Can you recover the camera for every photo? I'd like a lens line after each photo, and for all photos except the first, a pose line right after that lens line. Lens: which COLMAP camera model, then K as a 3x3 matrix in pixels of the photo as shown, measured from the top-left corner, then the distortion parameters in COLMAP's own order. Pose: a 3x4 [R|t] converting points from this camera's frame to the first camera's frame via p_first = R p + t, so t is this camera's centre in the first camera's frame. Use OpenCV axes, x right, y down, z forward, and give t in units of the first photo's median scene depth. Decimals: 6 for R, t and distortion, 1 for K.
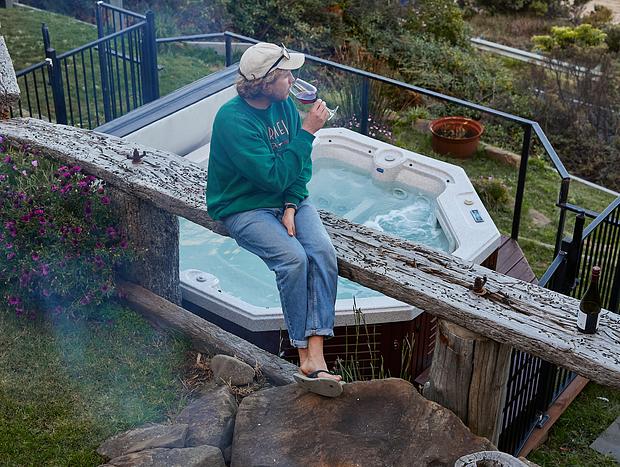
lens RADIAL K [[1091.1, 0, 310.0], [0, 1091.1, 233.5], [0, 0, 1]] dist [-0.055104, -0.054354]
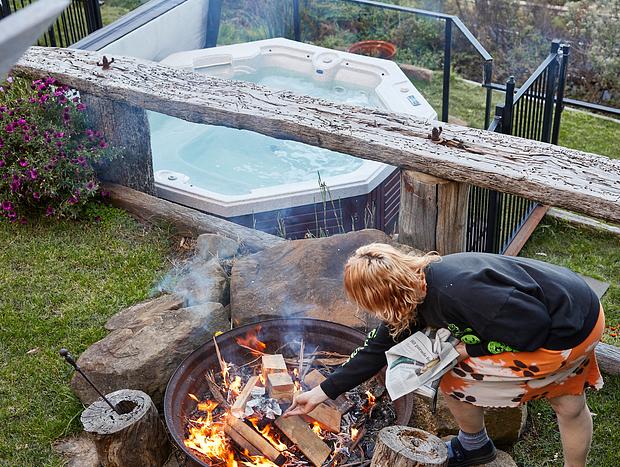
lens RADIAL K [[1040.1, 0, 310.0], [0, 1040.1, 233.5], [0, 0, 1]] dist [-0.067779, 0.081418]
pose [[0.990923, -0.105929, 0.082764, -0.062413], [0.103238, 0.993999, 0.036156, 0.082859], [-0.086097, -0.027284, 0.995913, -0.048288]]
